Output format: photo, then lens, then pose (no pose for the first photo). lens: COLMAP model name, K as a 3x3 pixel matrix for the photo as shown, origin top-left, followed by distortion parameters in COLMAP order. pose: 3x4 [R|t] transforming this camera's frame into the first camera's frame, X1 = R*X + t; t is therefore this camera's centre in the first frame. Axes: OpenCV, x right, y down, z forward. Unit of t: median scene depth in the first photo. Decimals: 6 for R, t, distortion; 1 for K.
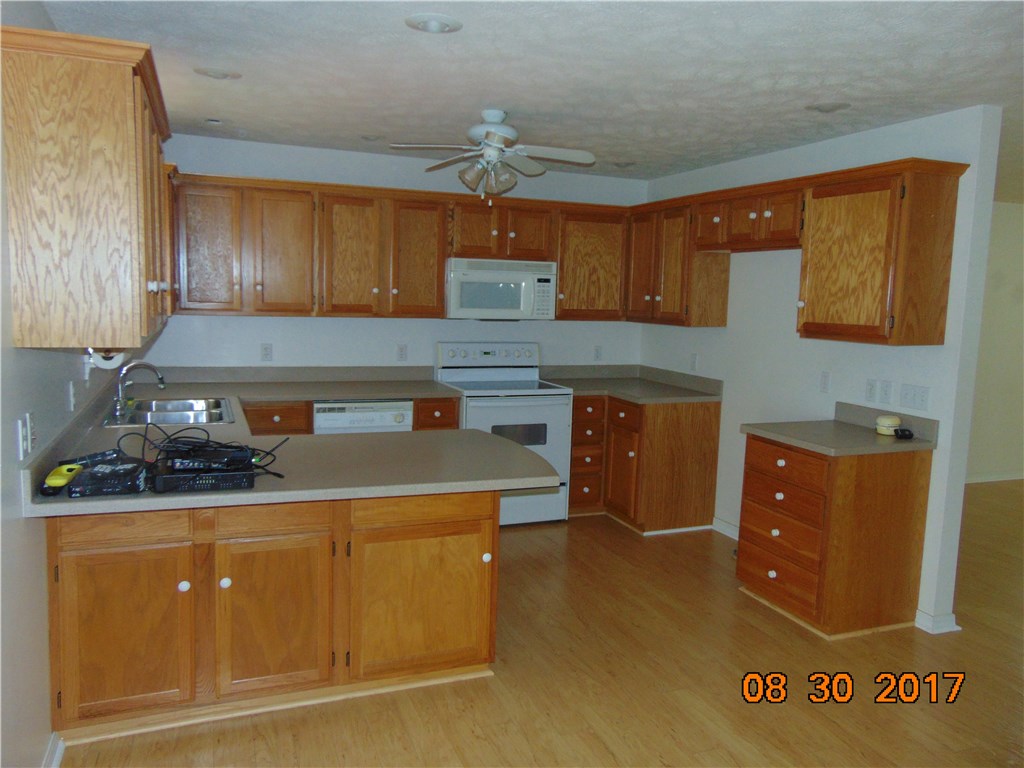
lens RADIAL K [[771.5, 0, 512.0], [0, 771.5, 384.0], [0, 0, 1]] dist [-0.039544, 0.092032]
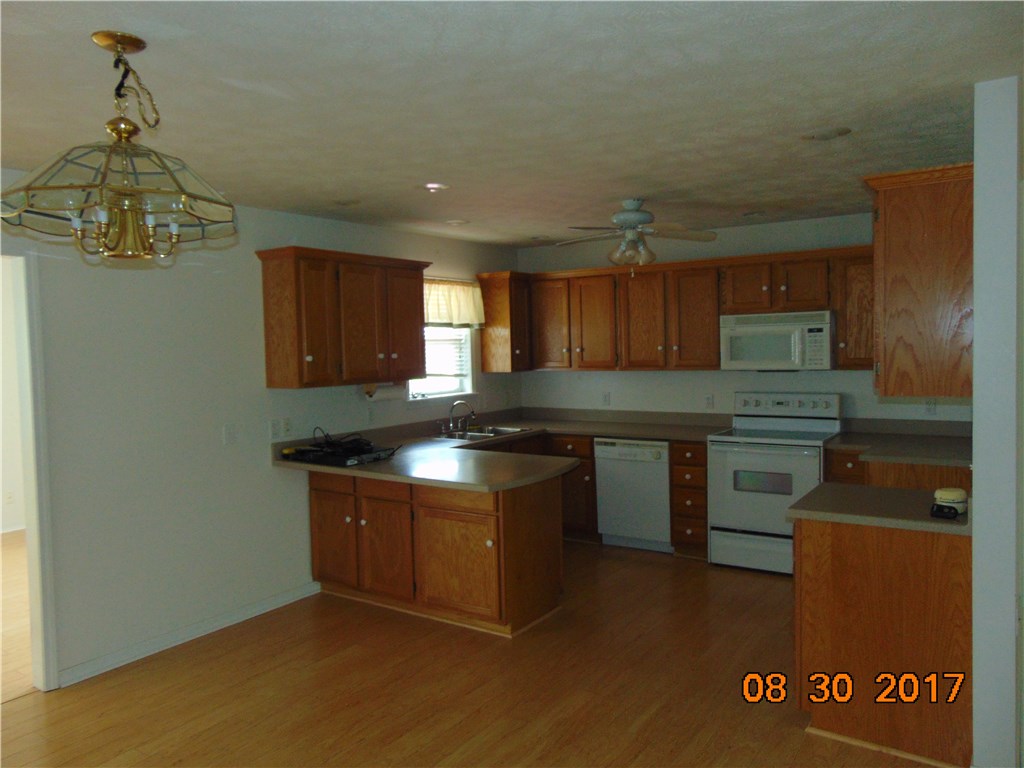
lens RADIAL K [[771.5, 0, 512.0], [0, 771.5, 384.0], [0, 0, 1]] dist [-0.039544, 0.092032]
pose [[0.553406, -0.001281, -0.832911, 0.766060], [-0.057797, 0.997529, -0.039936, -0.005058], [0.830904, 0.070240, 0.551964, 0.168171]]
